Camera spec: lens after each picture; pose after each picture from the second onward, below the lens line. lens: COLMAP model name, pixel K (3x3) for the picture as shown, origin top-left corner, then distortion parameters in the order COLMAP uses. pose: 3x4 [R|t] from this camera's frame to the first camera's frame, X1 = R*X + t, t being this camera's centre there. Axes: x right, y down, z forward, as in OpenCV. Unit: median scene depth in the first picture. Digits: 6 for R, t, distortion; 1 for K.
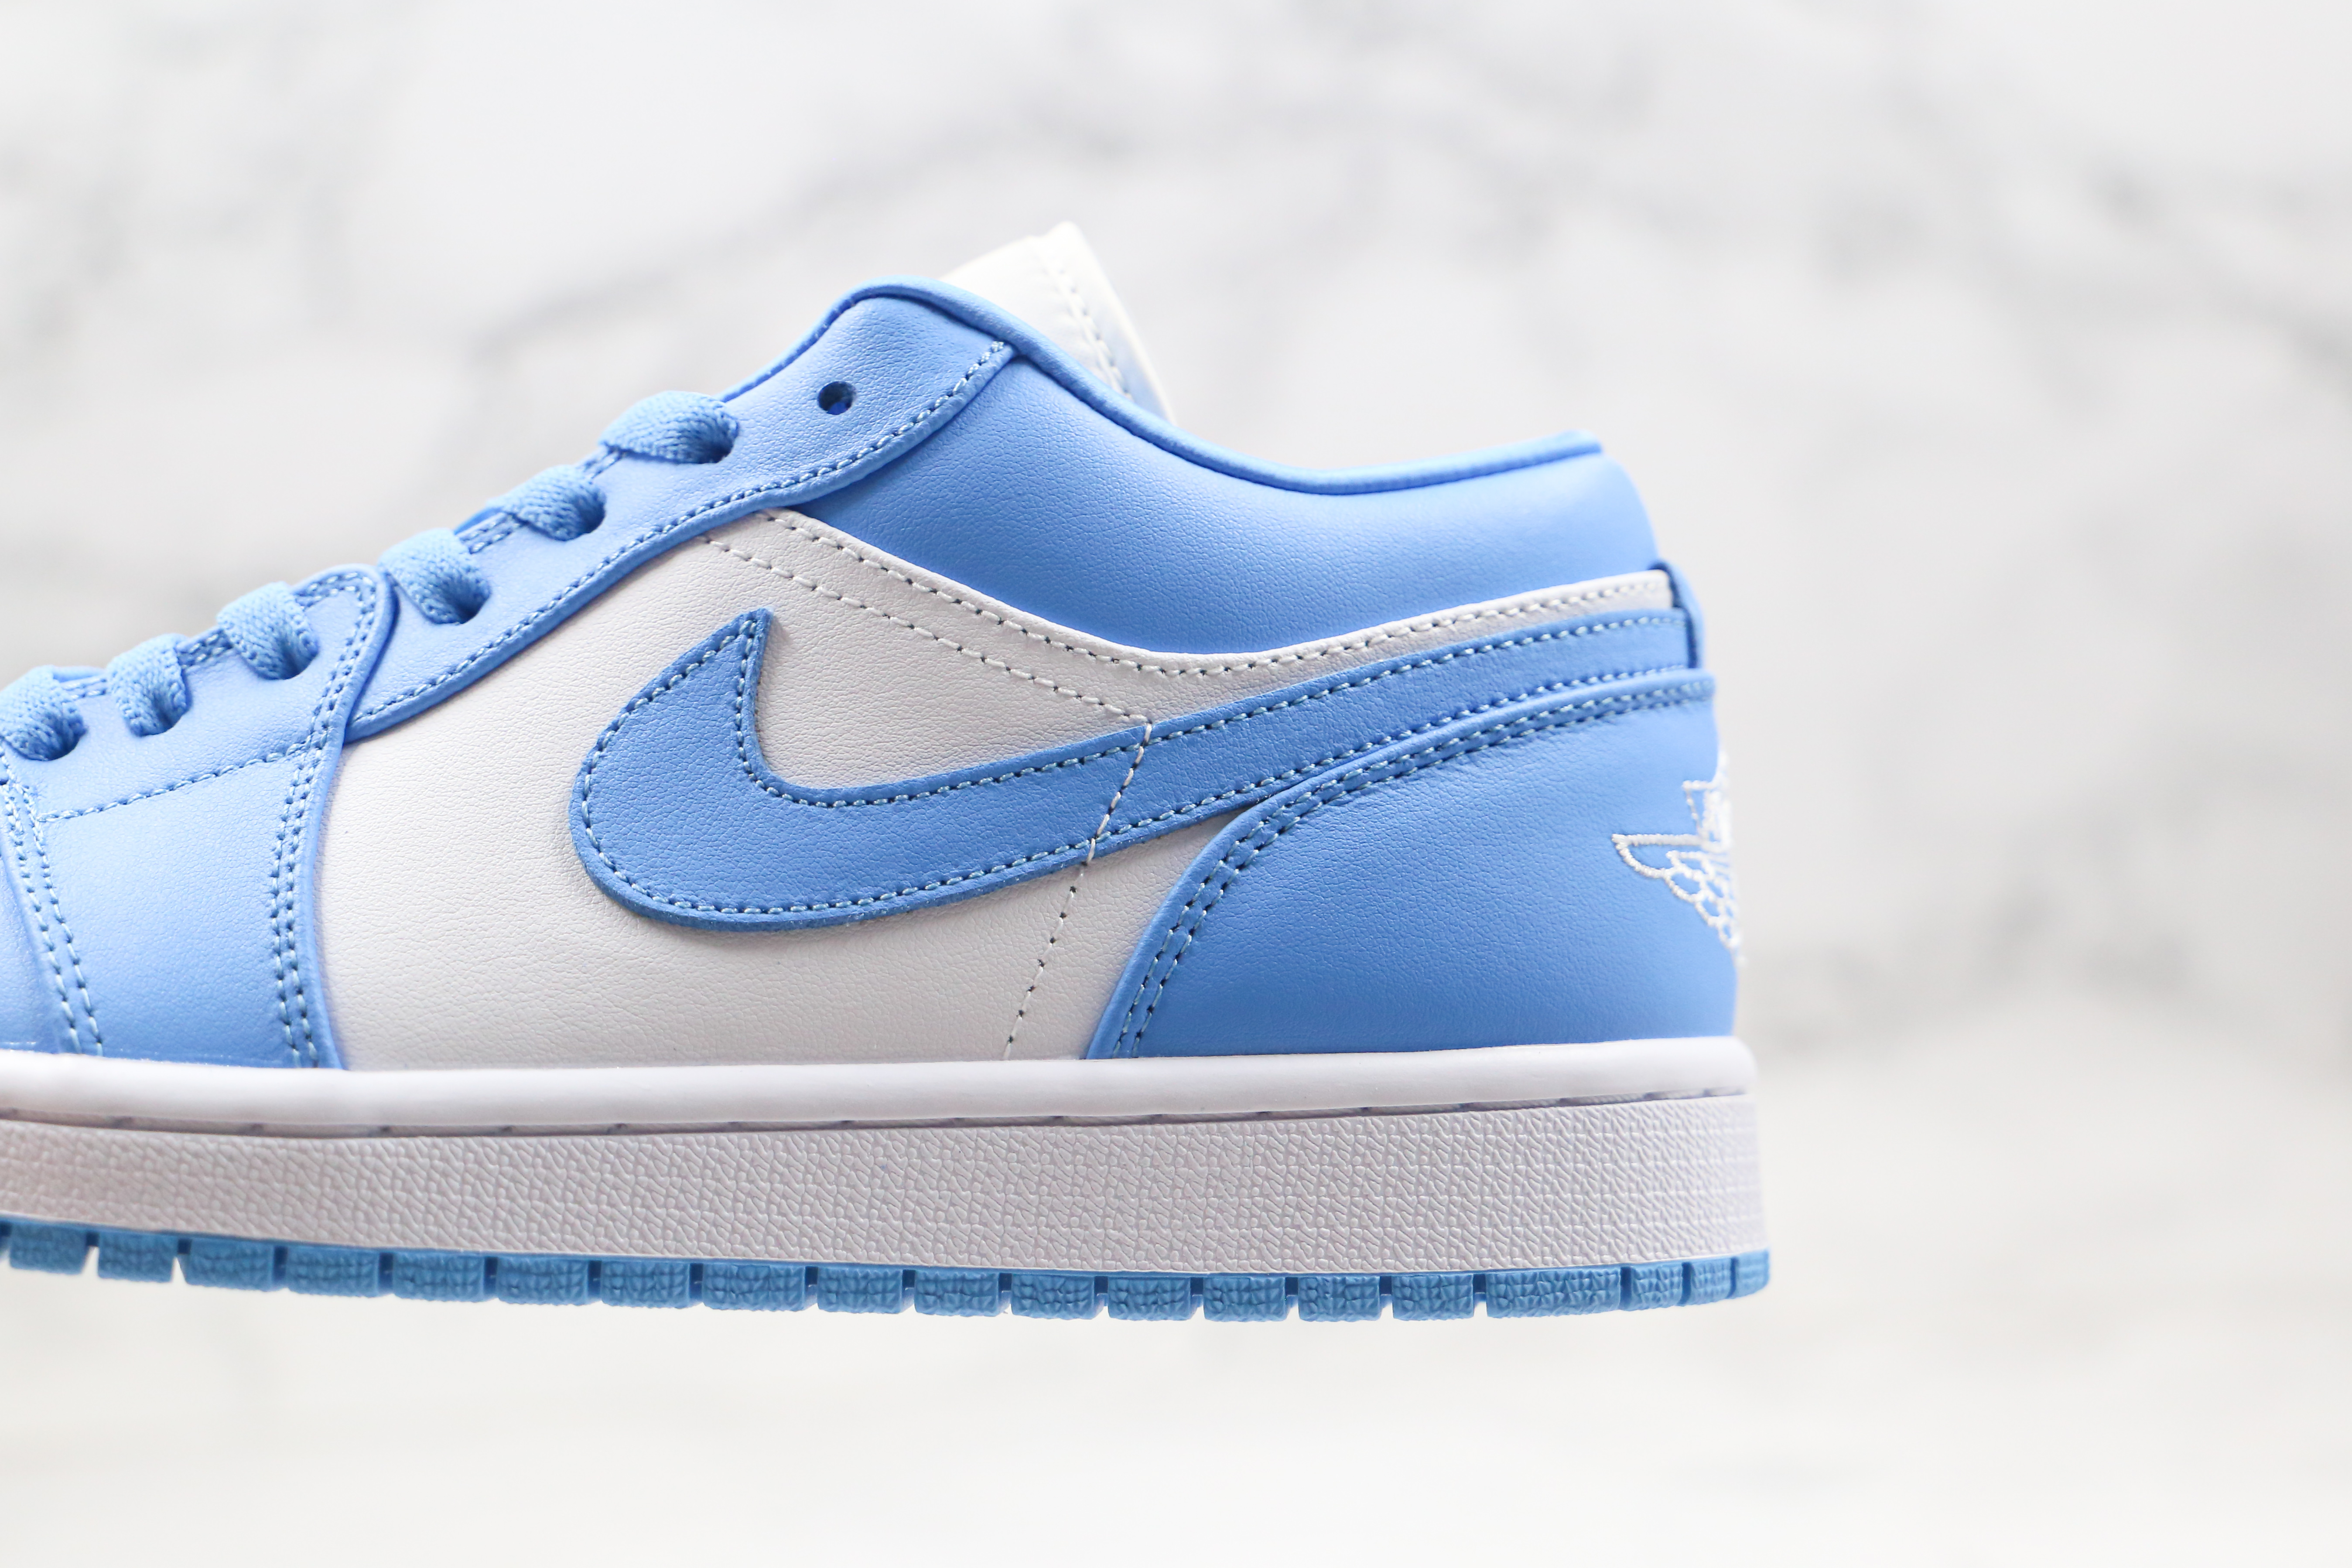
lens RADIAL K [[3604.6, 0, 1166.8], [0, 3604.6, 785.3], [0, 0, 1]] dist [-0.003447, 0.000000]
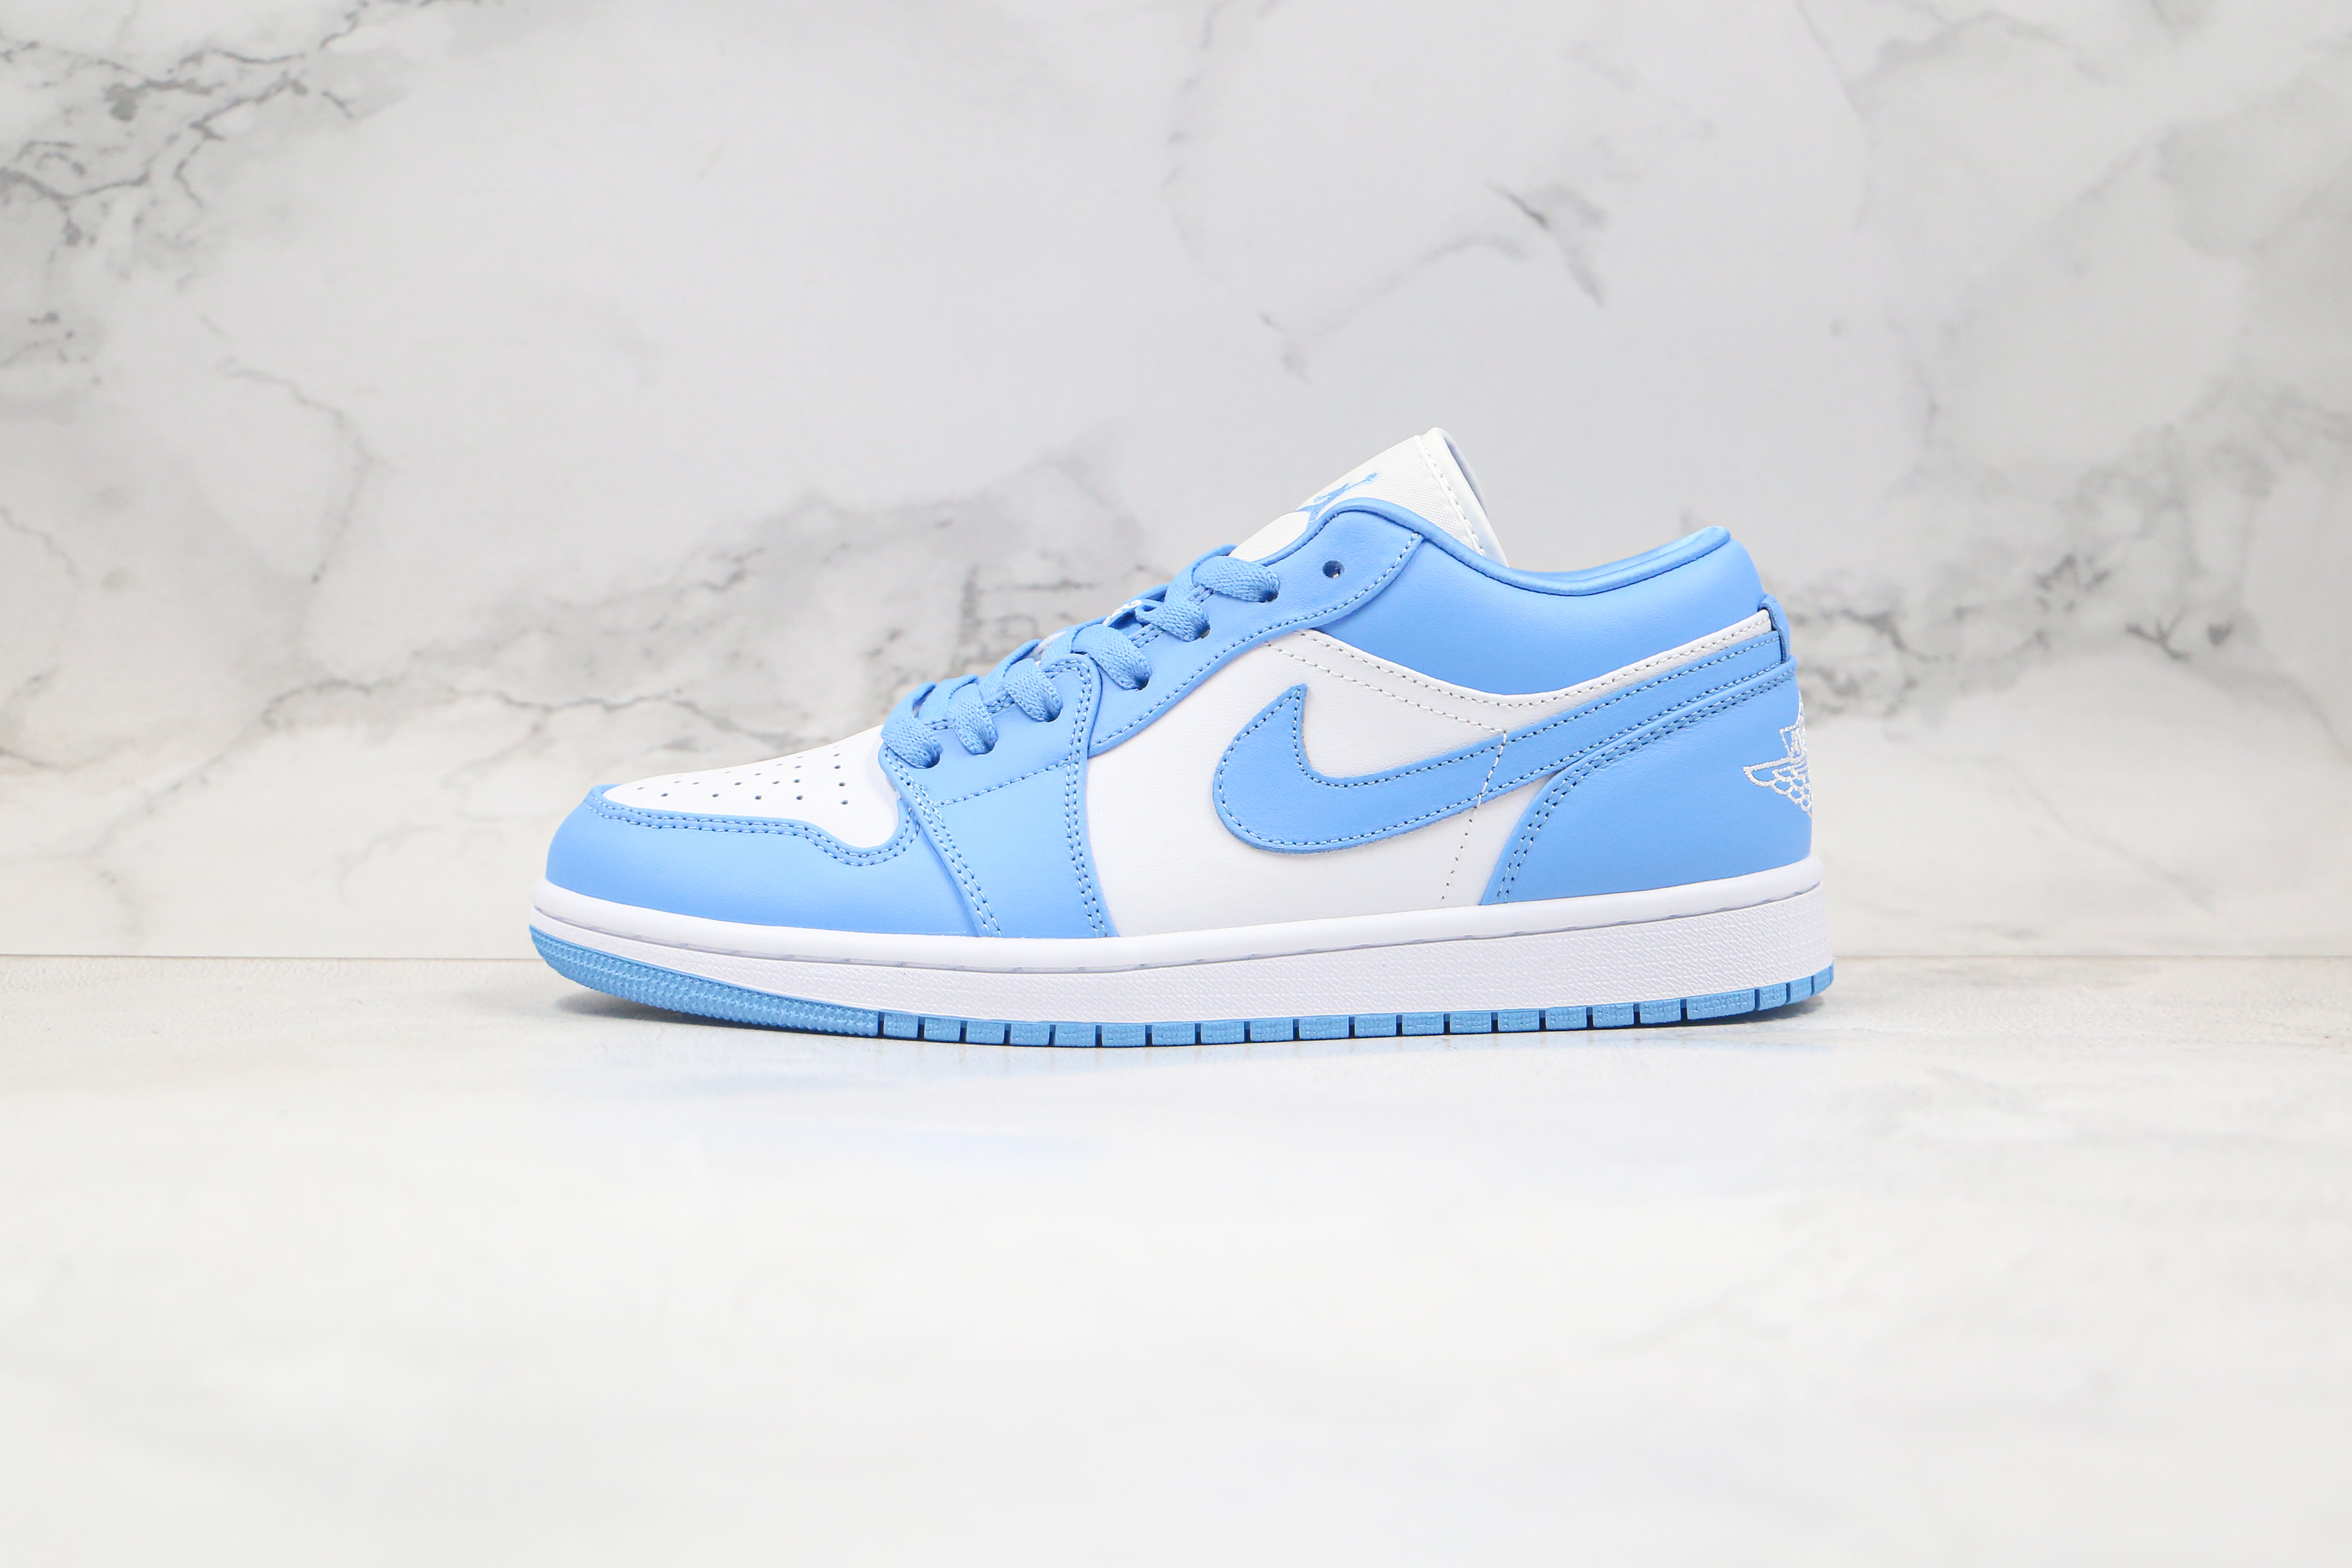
lens RADIAL K [[4017.5, 0, 1178.1], [0, 4017.5, 770.9], [0, 0, 1]] dist [0.098979, 0.000000]
pose [[0.998746, -0.049000, -0.010273, -0.158152], [0.050036, 0.983985, 0.171087, -0.374394], [0.001725, -0.171387, 0.985202, -1.136947]]
